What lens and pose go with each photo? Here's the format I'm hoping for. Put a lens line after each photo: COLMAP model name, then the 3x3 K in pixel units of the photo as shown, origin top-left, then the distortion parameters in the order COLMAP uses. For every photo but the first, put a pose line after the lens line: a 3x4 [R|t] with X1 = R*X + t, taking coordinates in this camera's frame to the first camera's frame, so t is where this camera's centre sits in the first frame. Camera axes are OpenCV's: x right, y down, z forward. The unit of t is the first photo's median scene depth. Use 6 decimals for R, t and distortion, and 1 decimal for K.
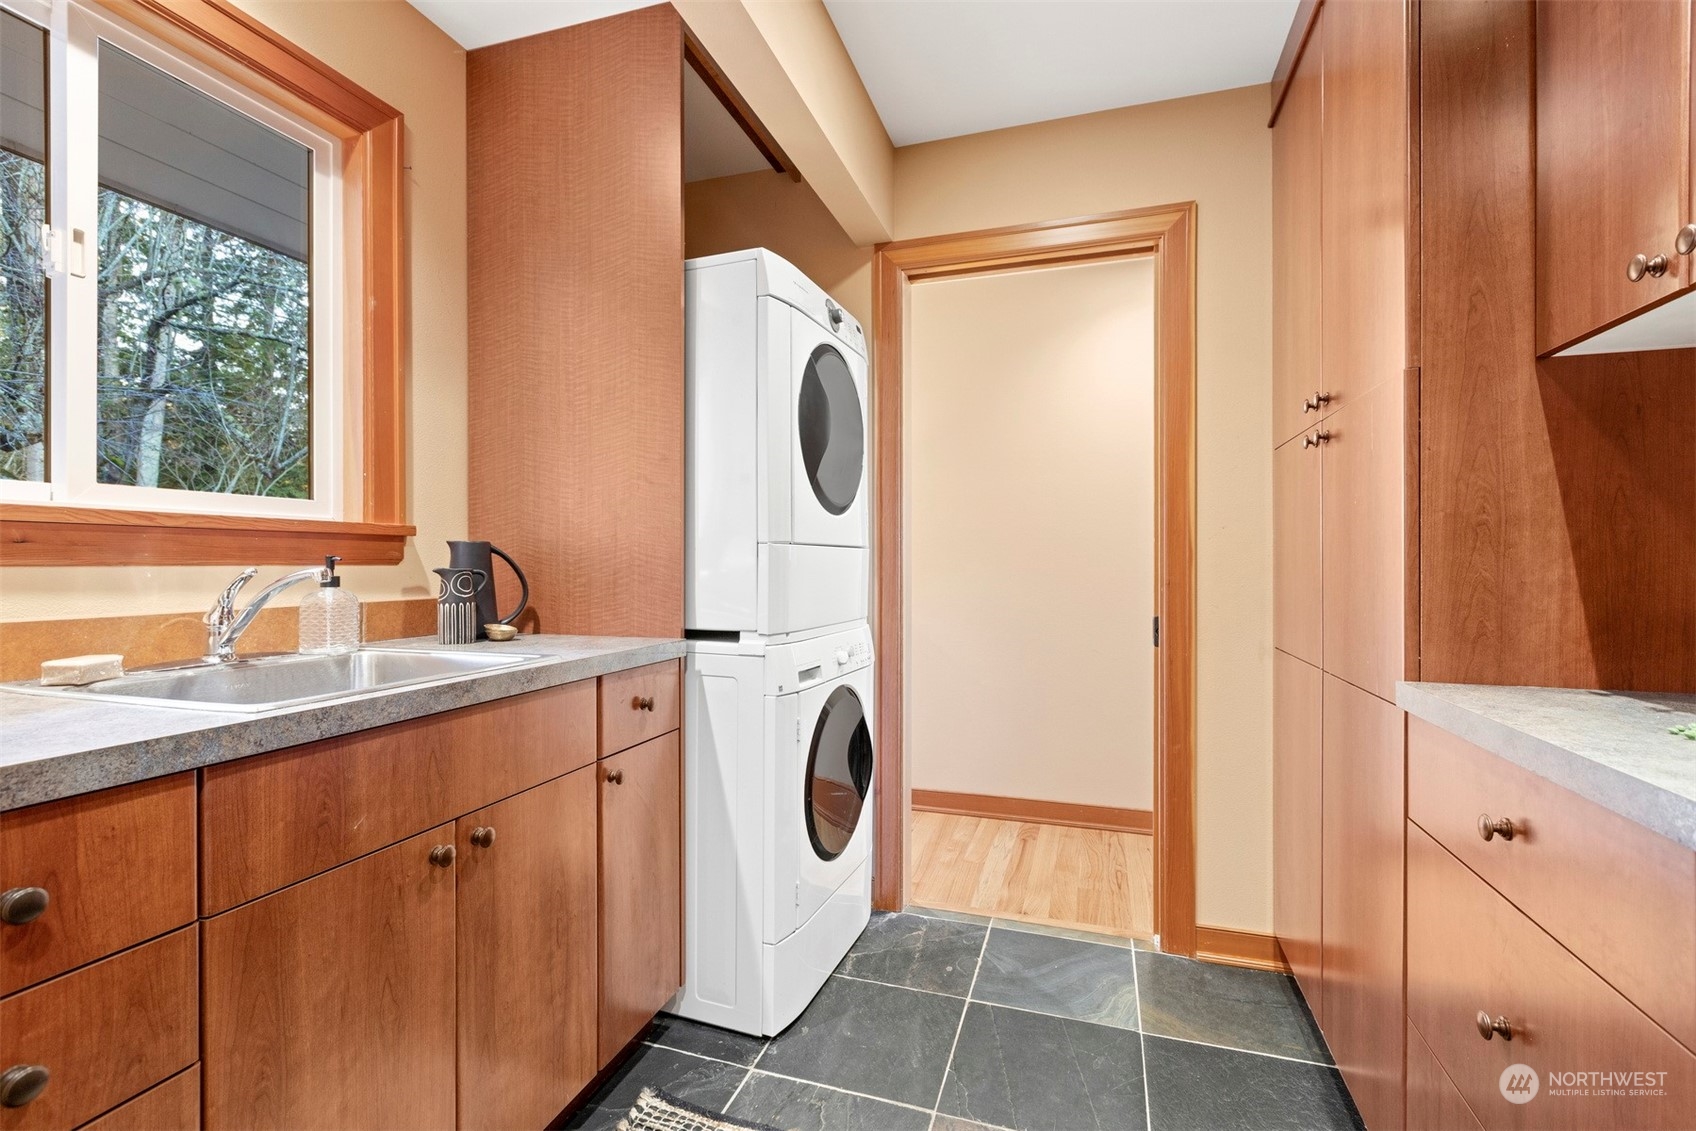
lens RADIAL K [[767.7, 0, 837.5], [0, 767.7, 559.4], [0, 0, 1]] dist [0.000242, -0.000106]
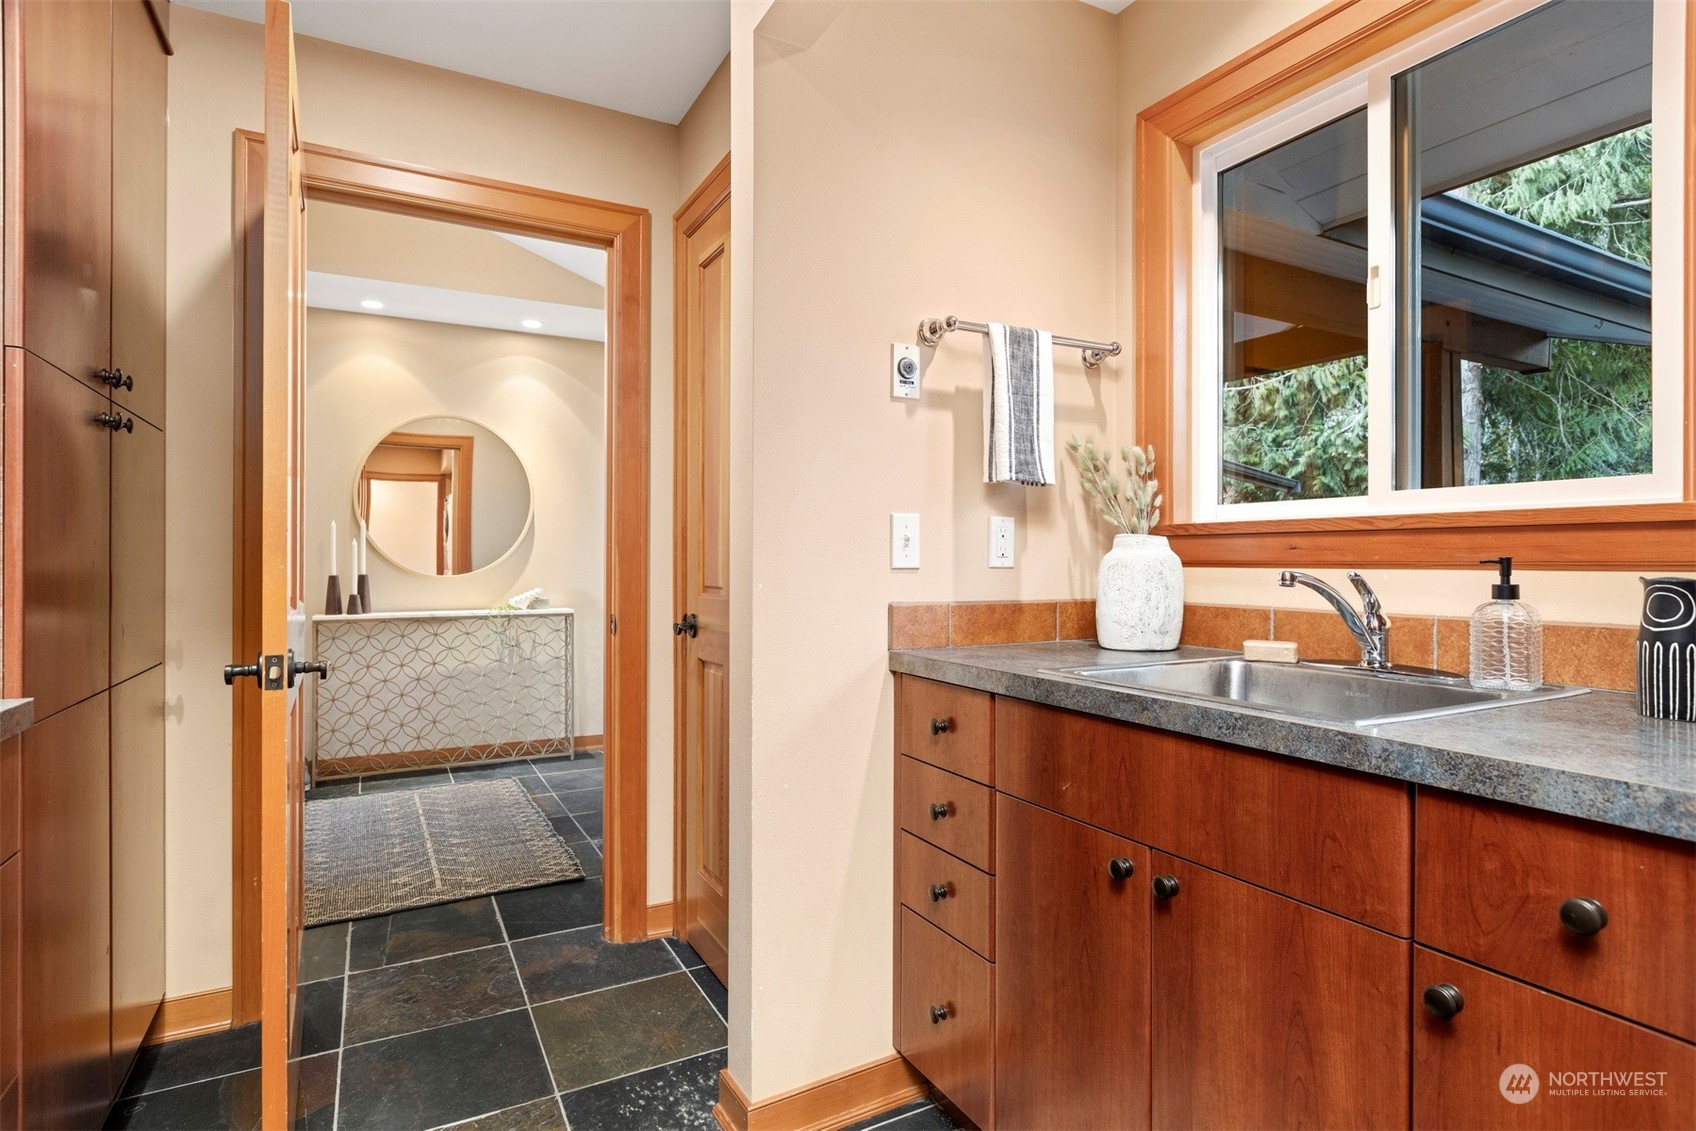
lens RADIAL K [[897.5, 0, 840.9], [0, 897.5, 560.6], [0, 0, 1]] dist [-0.003371, -0.001676]
pose [[-0.682384, -0.000270, -0.730994, 0.441792], [0.000476, 1.000000, -0.000813, -0.001309], [0.730994, -0.000903, -0.682383, 1.206425]]
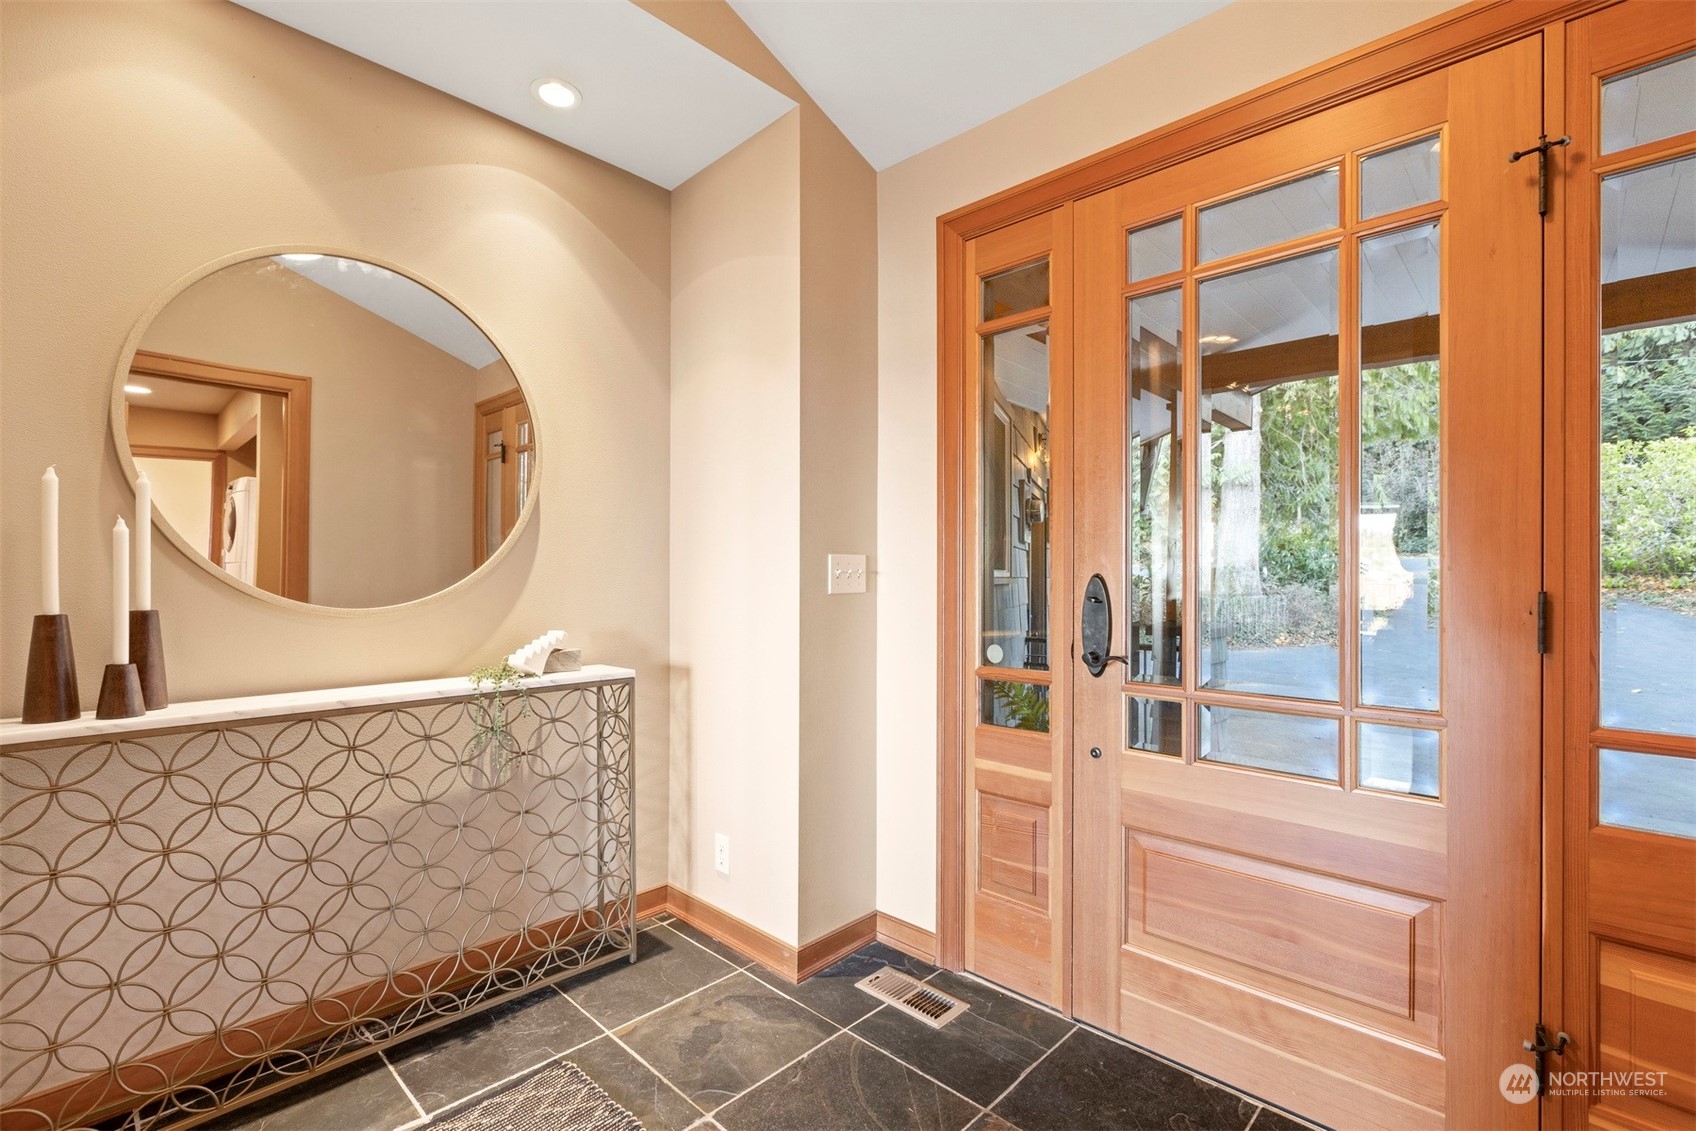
lens RADIAL K [[767.7, 0, 848.4], [0, 767.7, 577.8], [0, 0, 1]] dist [0.000242, -0.000106]
pose [[-0.421113, -0.000514, -0.907008, 0.372271], [-0.002407, 0.999997, 0.000551, -0.001559], [0.907005, 0.002415, -0.421113, 0.970509]]
